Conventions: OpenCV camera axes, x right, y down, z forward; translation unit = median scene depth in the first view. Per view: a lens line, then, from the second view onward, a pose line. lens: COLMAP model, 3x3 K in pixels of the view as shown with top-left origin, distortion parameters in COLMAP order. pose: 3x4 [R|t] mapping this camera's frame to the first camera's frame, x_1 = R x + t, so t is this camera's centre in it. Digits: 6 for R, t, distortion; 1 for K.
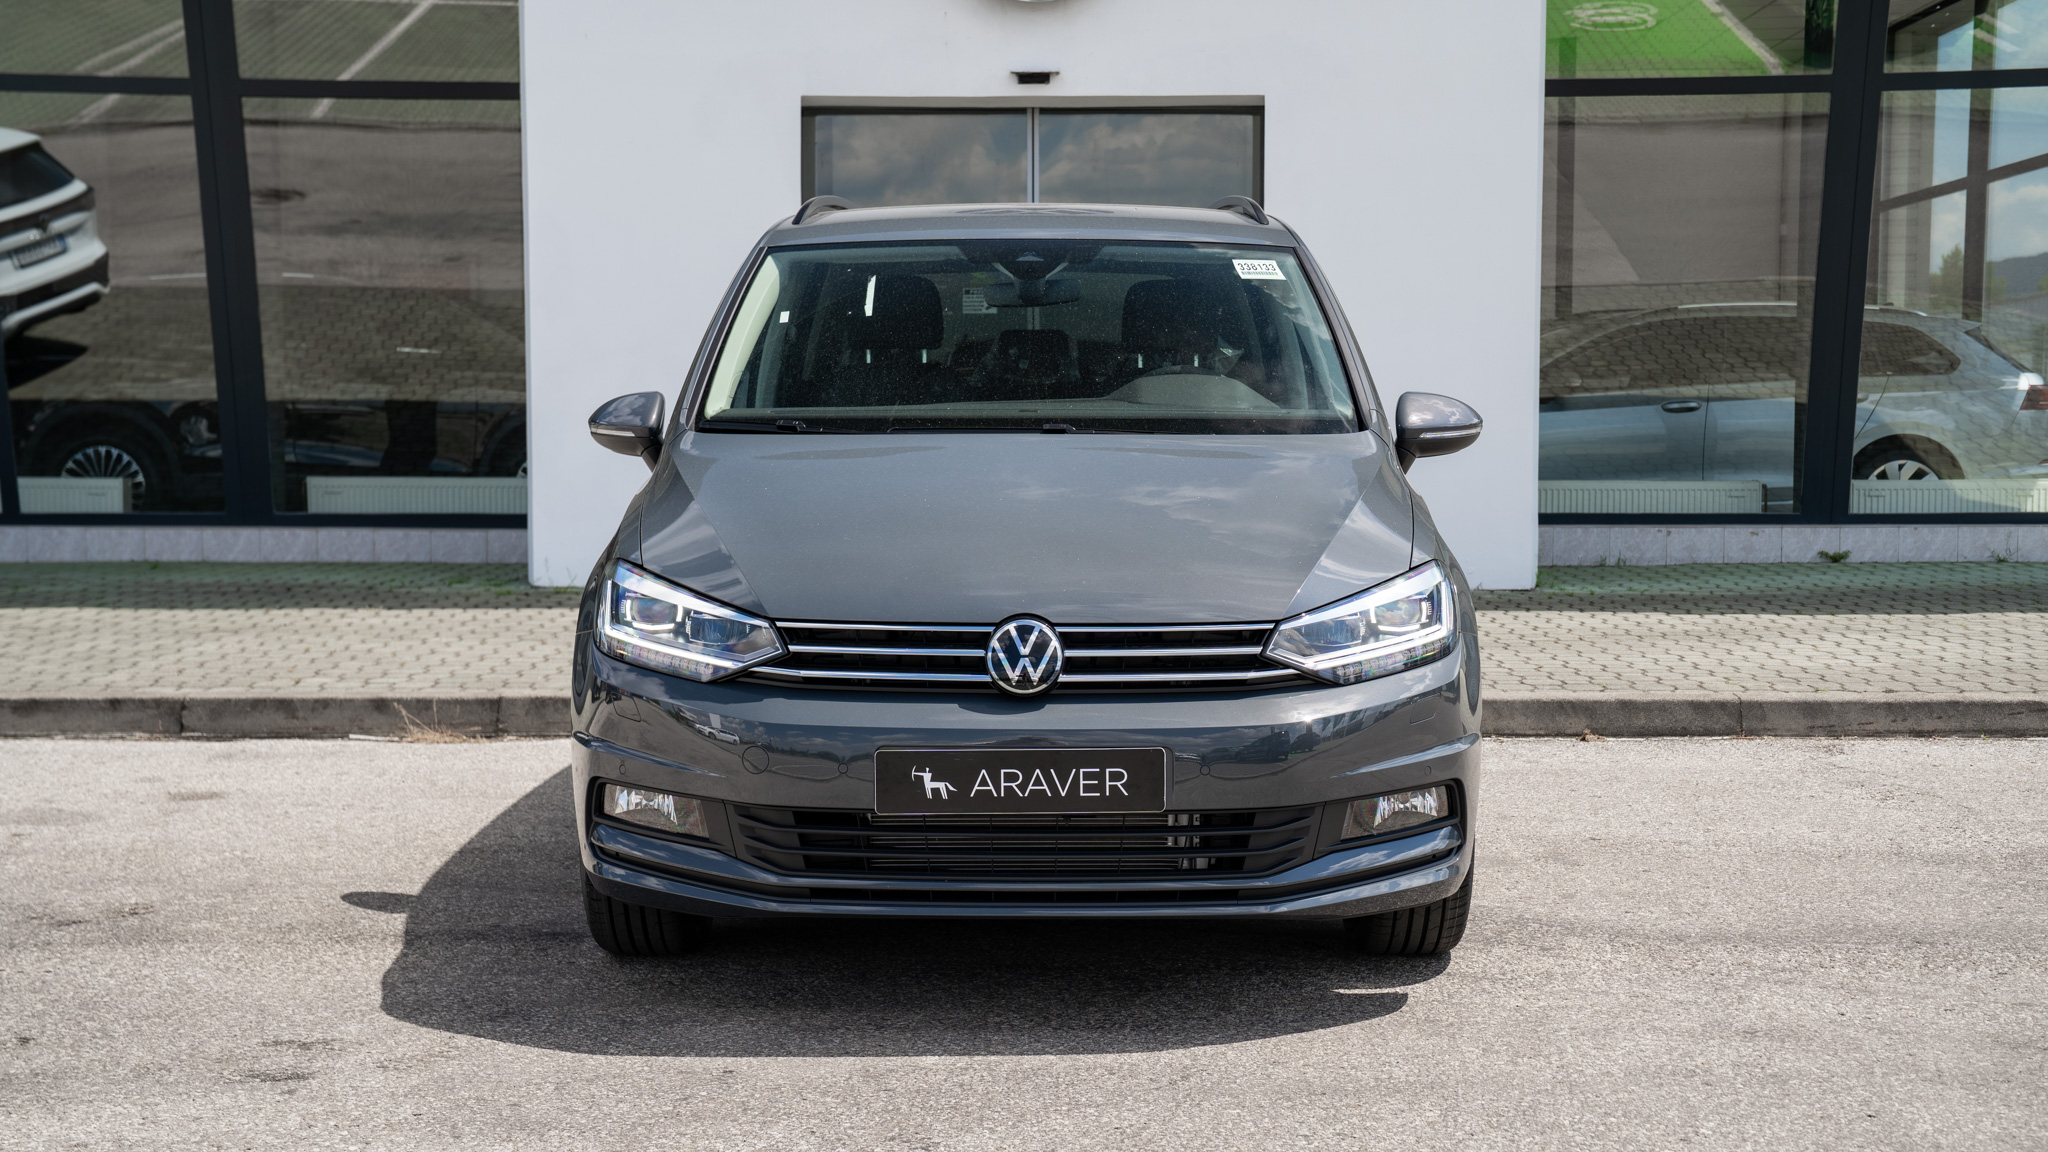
lens RADIAL K [[2820.6, 0, 1024.0], [0, 2820.6, 576.0], [0, 0, 1]] dist [0.175559, 0.152756]
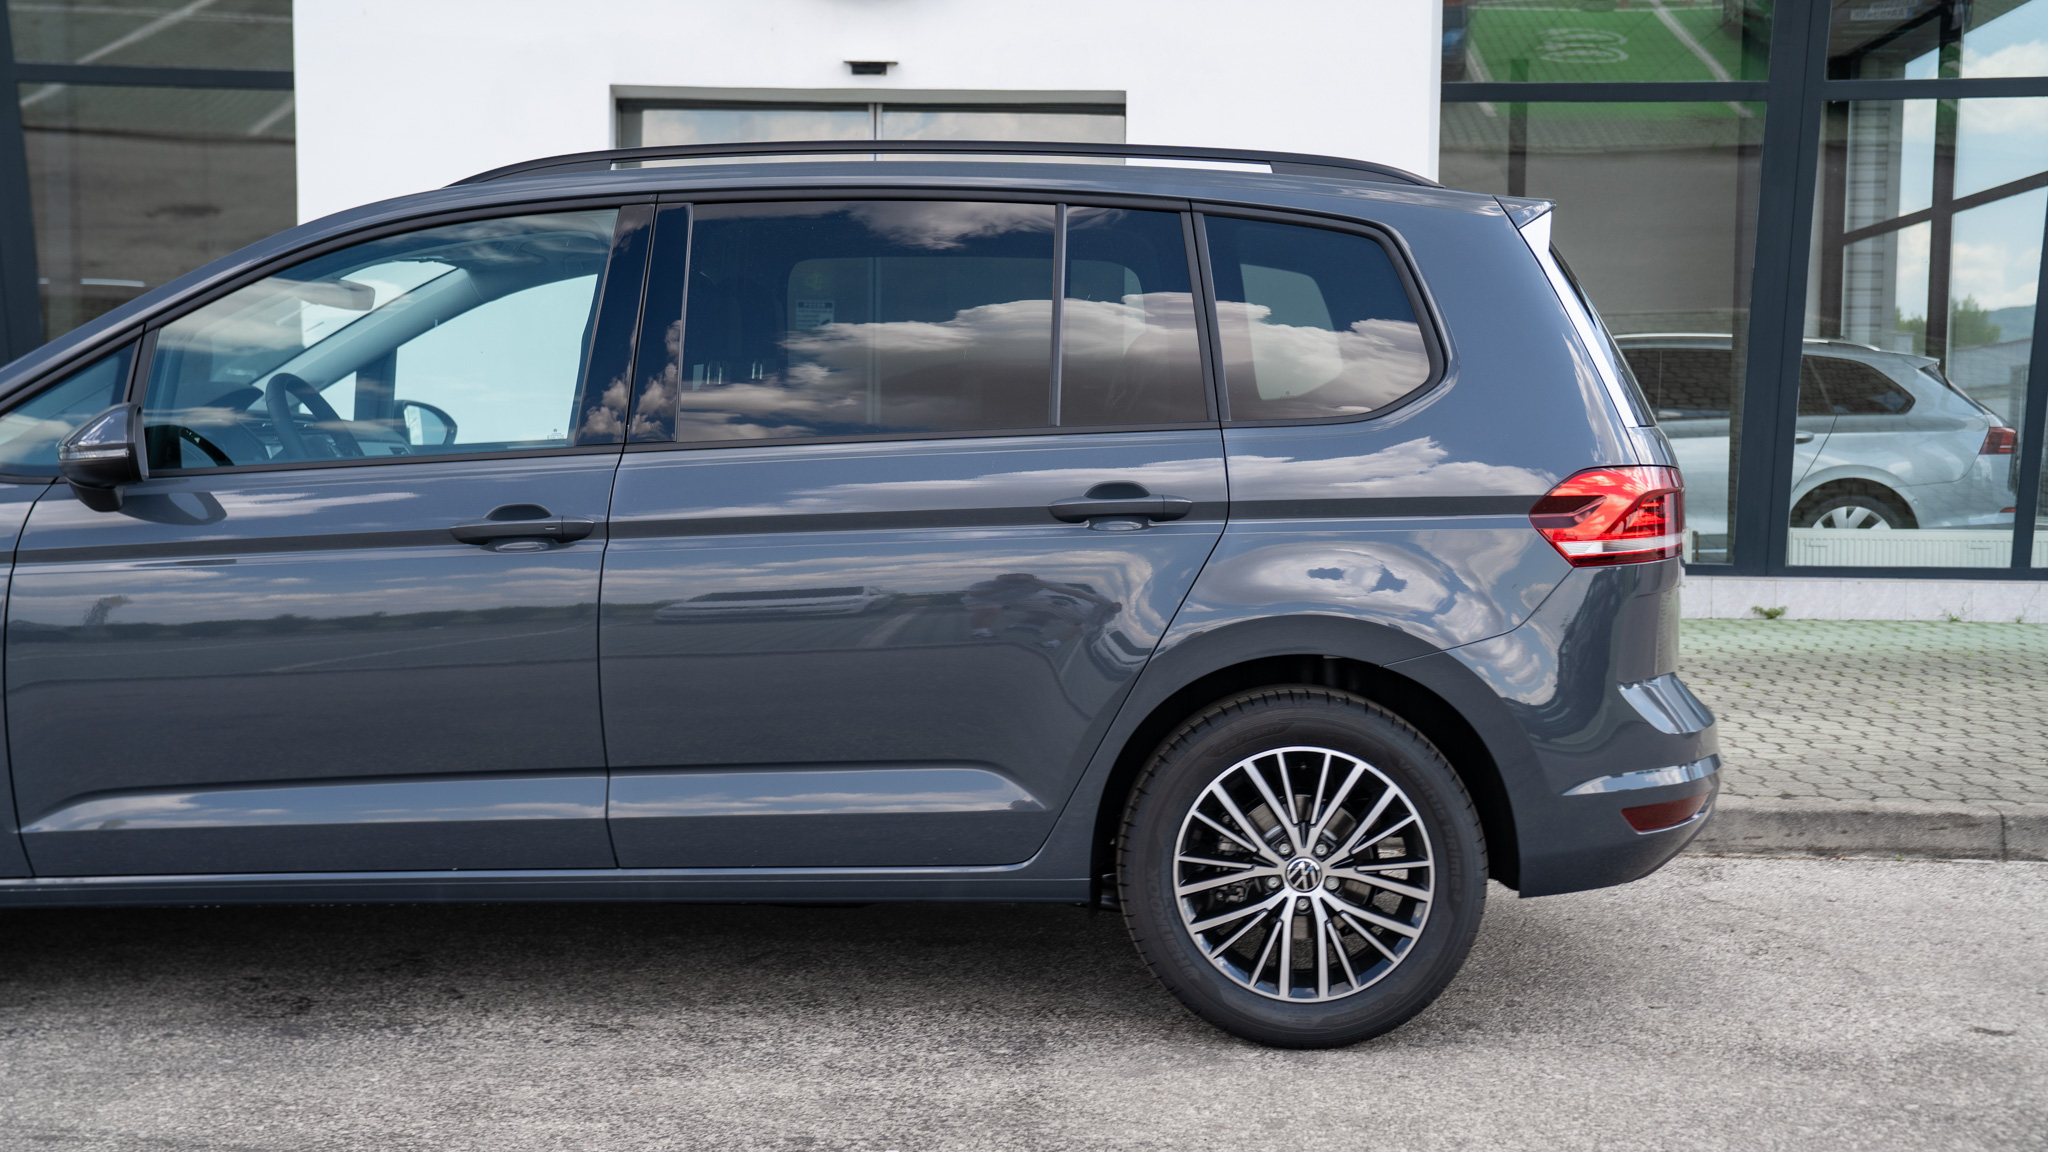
lens RADIAL K [[2638.5, 0, 1024.0], [0, 2638.5, 576.0], [0, 0, 1]] dist [0.170573, 0.019285]
pose [[0.999742, 0.012618, -0.018906, 0.081440], [-0.012764, 0.999890, -0.007600, -0.011493], [0.018808, 0.007839, 0.999792, 0.193187]]
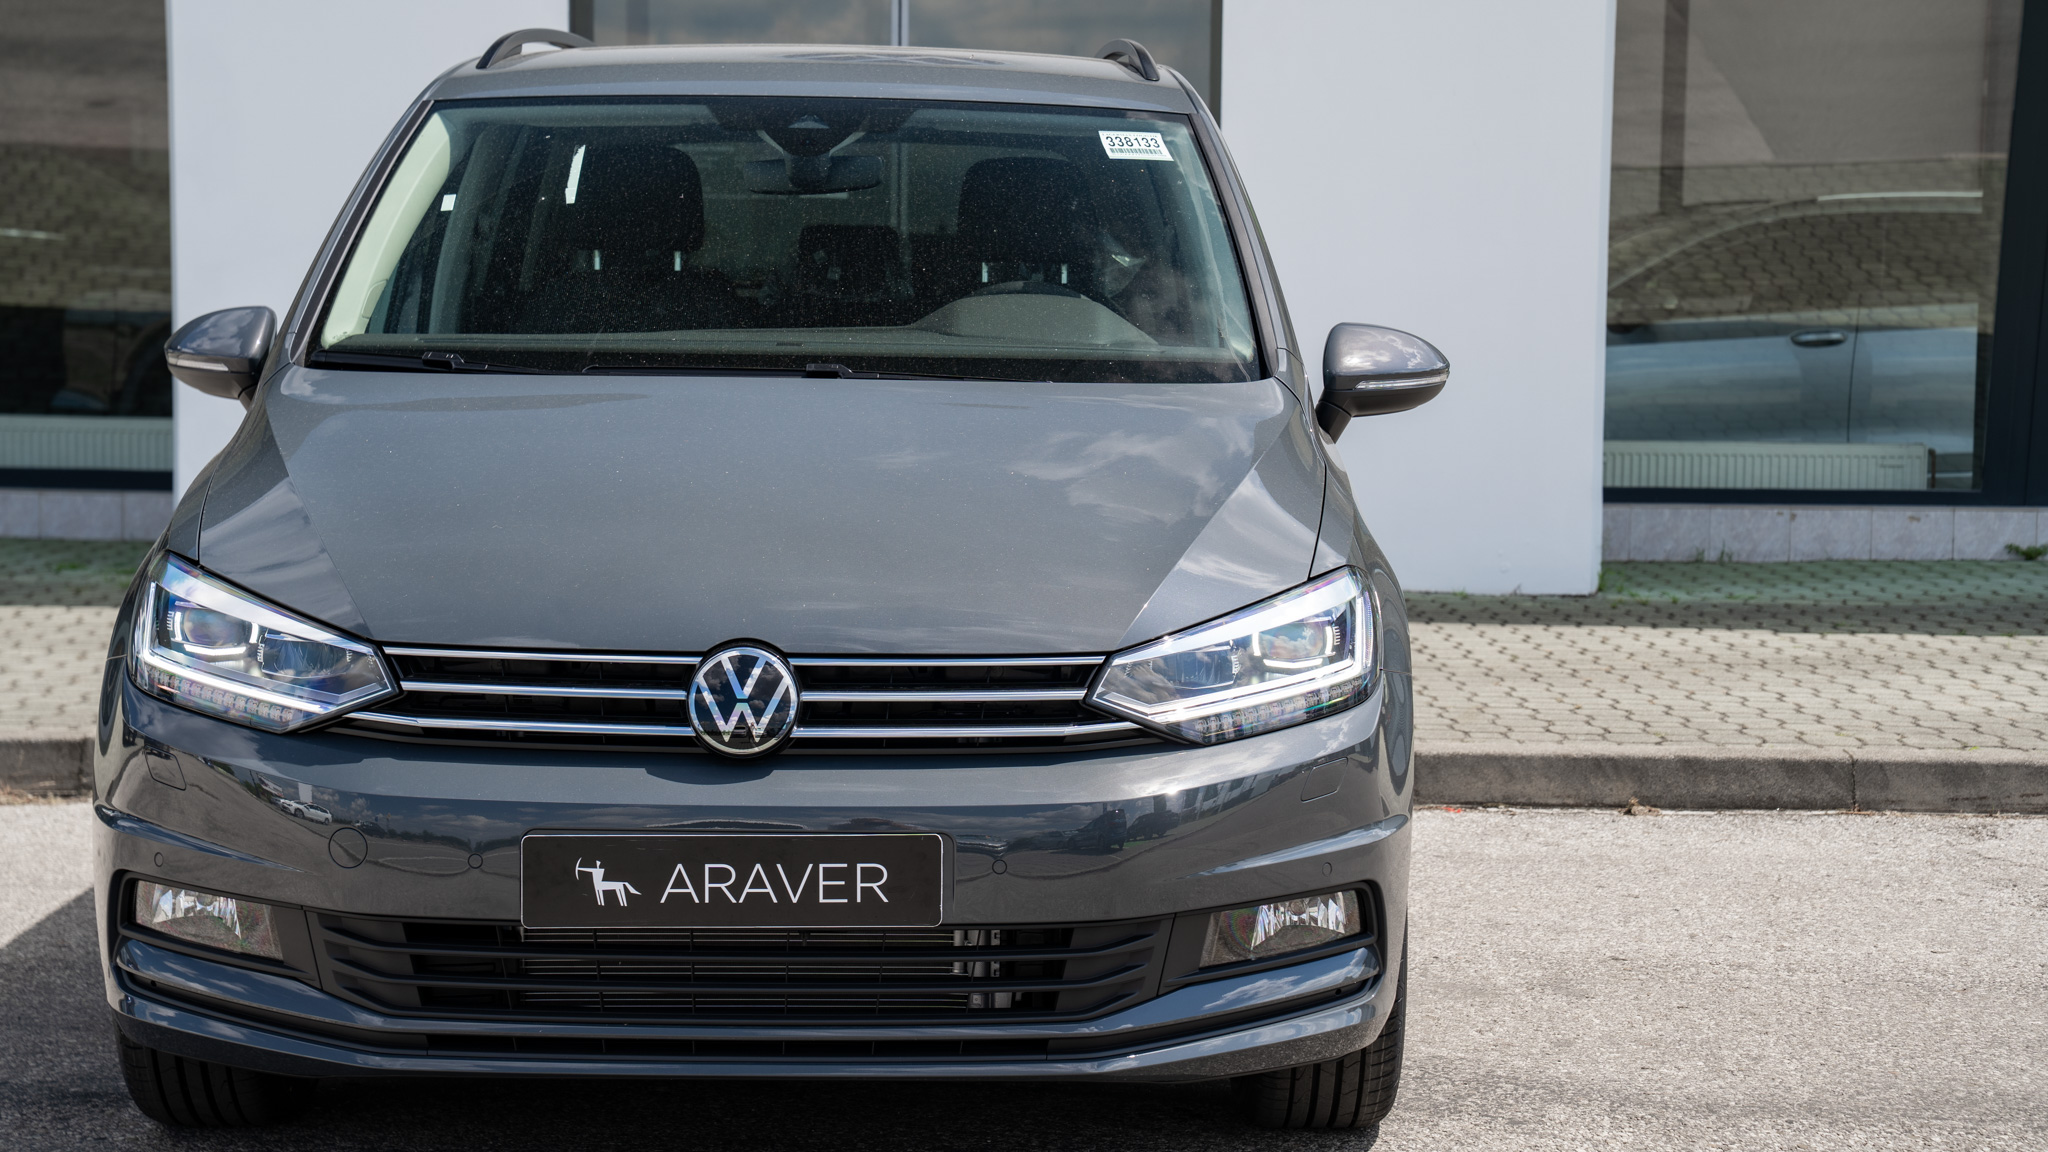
lens RADIAL K [[3893.5, 0, 1024.0], [0, 3893.5, 576.0], [0, 0, 1]] dist [0.407260, -0.025224]
pose [[0.999823, 0.010951, 0.015278, 0.024480], [-0.011021, 0.999929, 0.004497, -0.003295], [-0.015228, -0.004664, 0.999873, 0.017240]]
